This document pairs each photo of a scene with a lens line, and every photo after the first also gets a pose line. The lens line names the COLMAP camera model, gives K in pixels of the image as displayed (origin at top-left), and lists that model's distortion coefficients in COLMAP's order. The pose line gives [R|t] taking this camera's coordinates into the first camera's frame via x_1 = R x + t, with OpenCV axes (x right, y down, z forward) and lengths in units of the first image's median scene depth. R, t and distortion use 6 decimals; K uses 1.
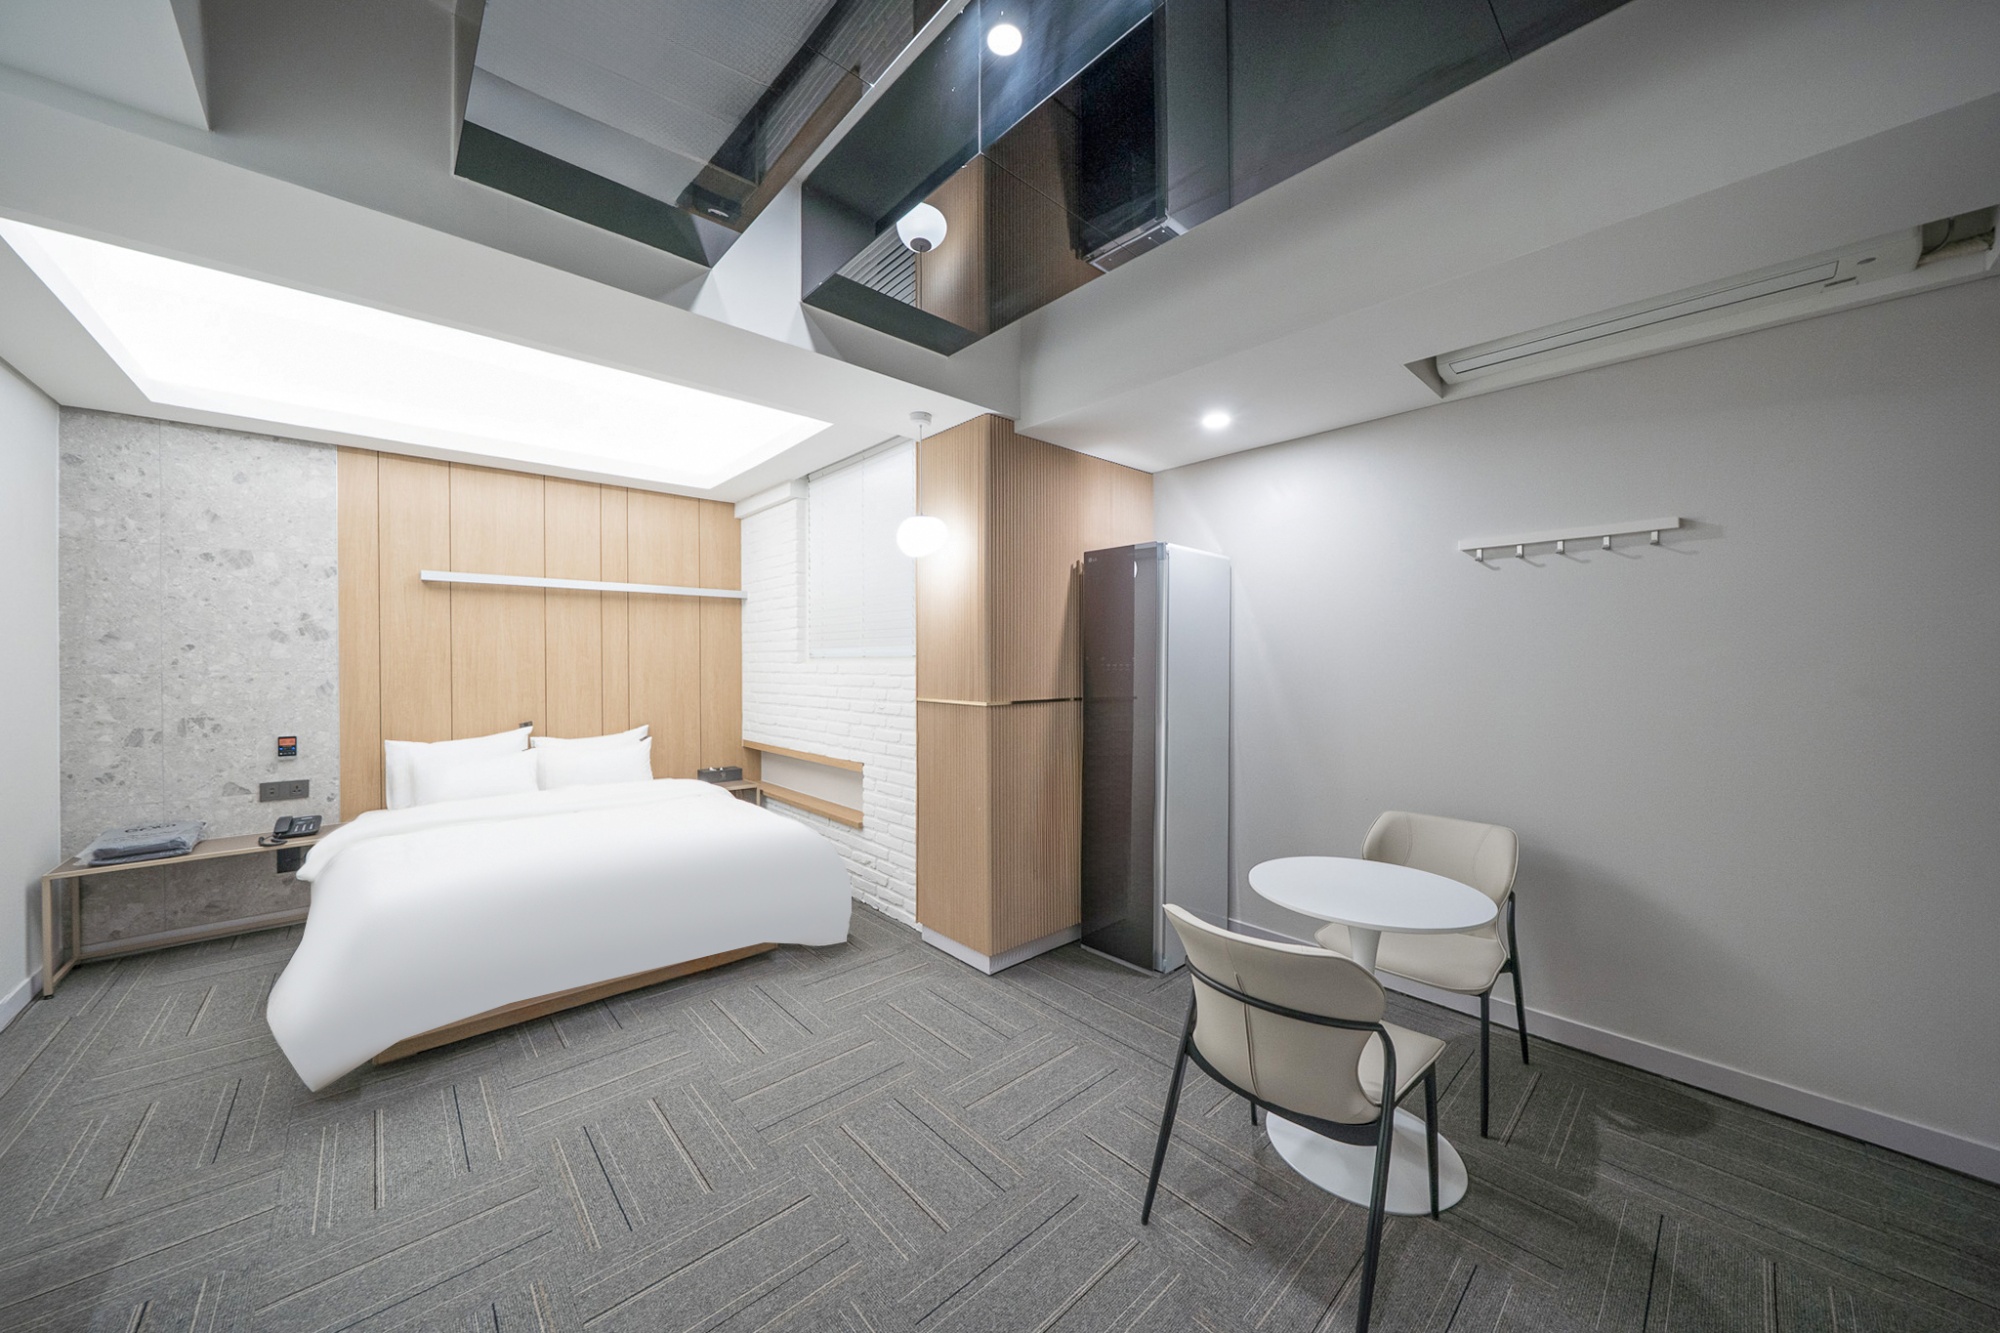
lens RADIAL K [[681.7, 0, 996.0], [0, 681.7, 664.6], [0, 0, 1]] dist [-0.006533, 0.000307]
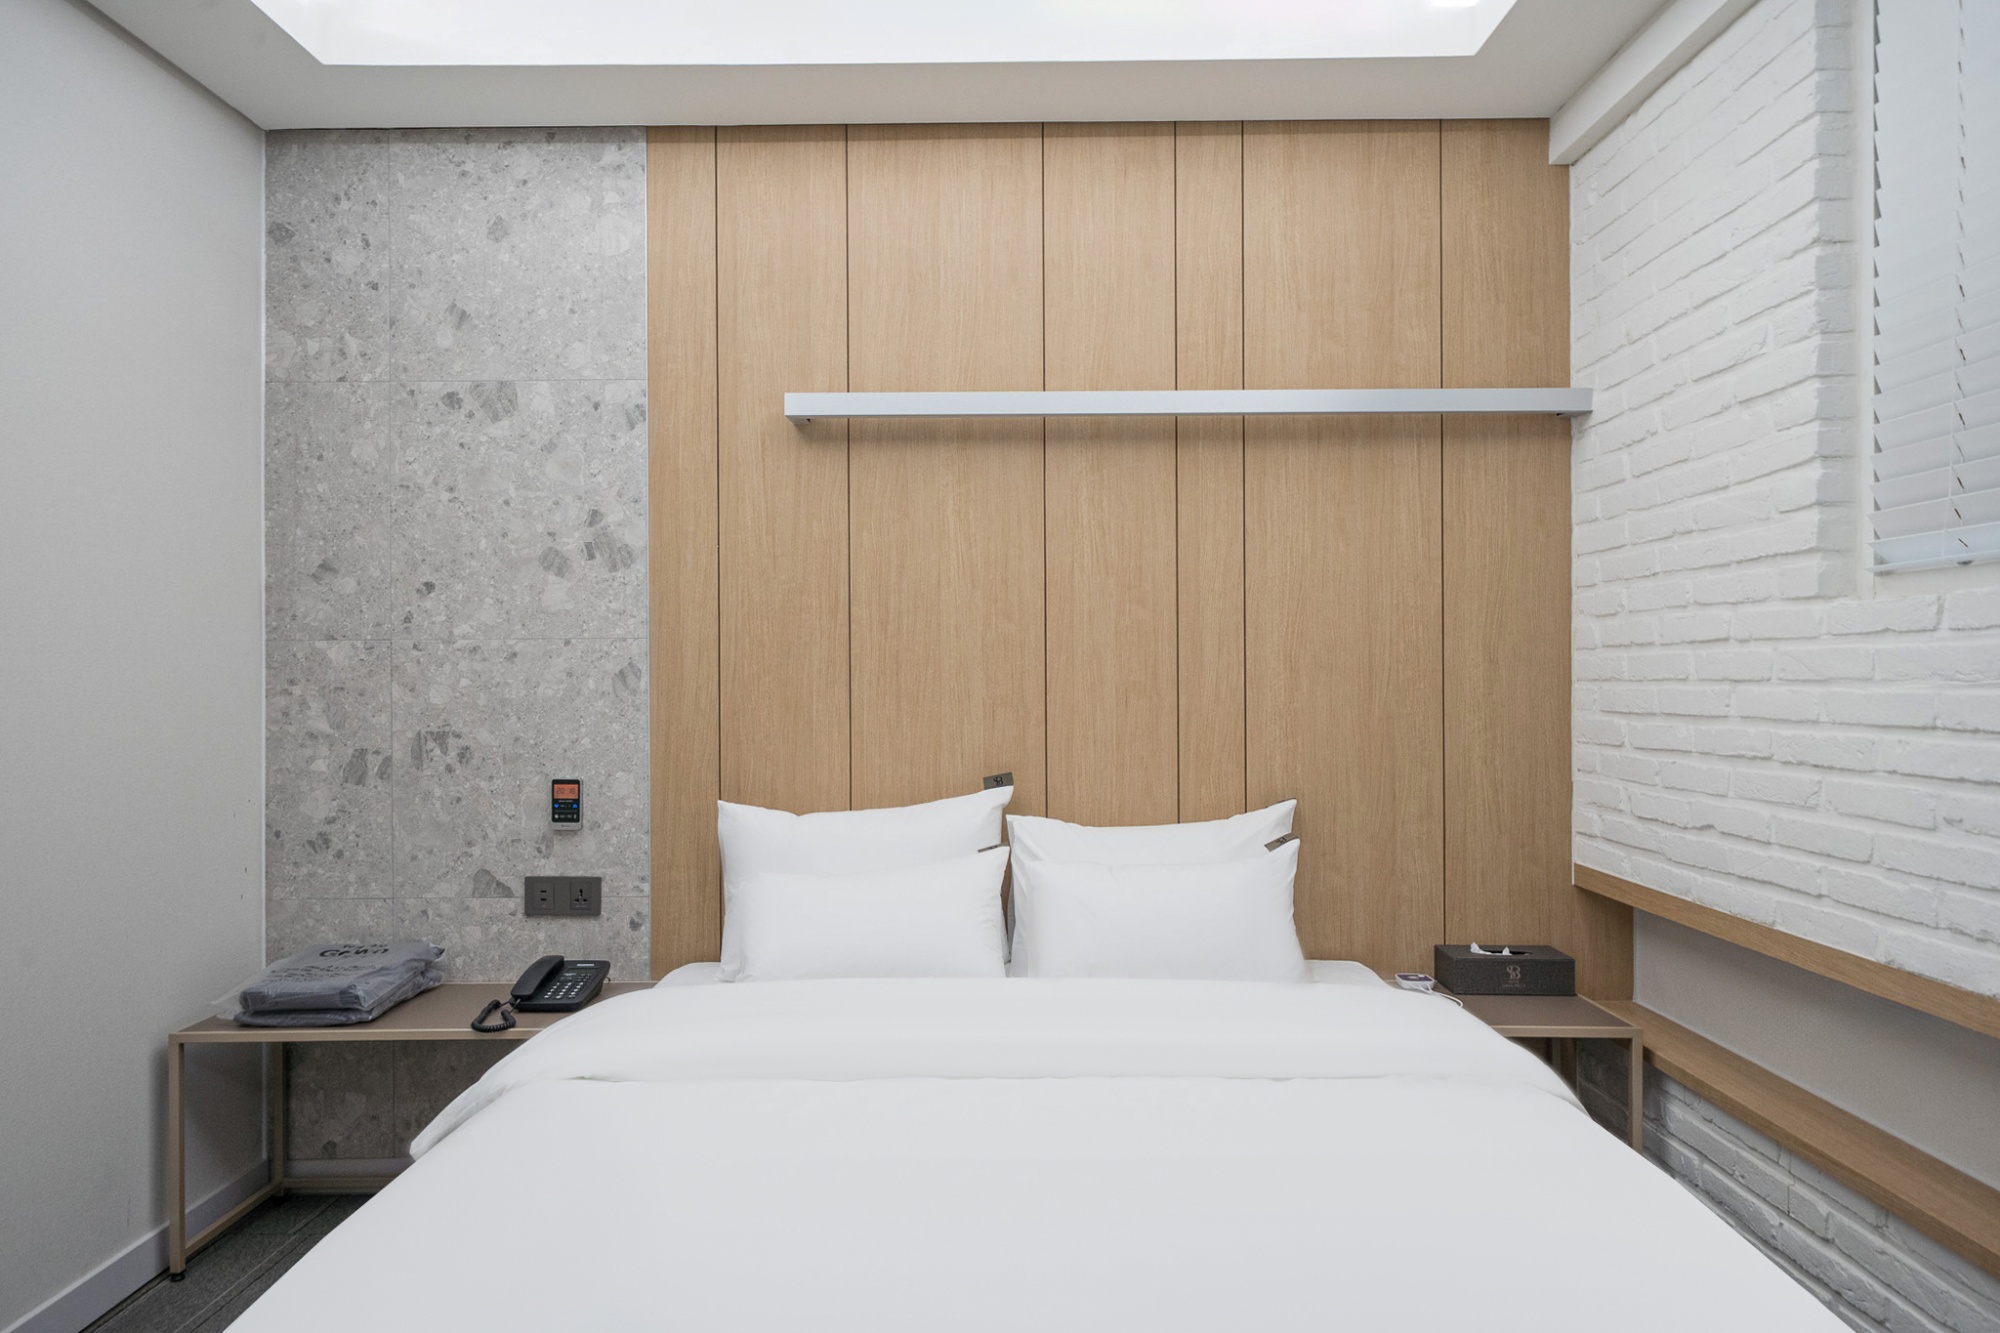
lens RADIAL K [[1258.2, 0, 998.0], [0, 1258.2, 669.3], [0, 0, 1]] dist [-0.011401, 0.005501]
pose [[0.736918, 0.000175, -0.675983, -0.247194], [-0.002825, 0.999992, -0.002820, 0.031824], [0.675977, 0.003988, 0.736912, 0.551240]]
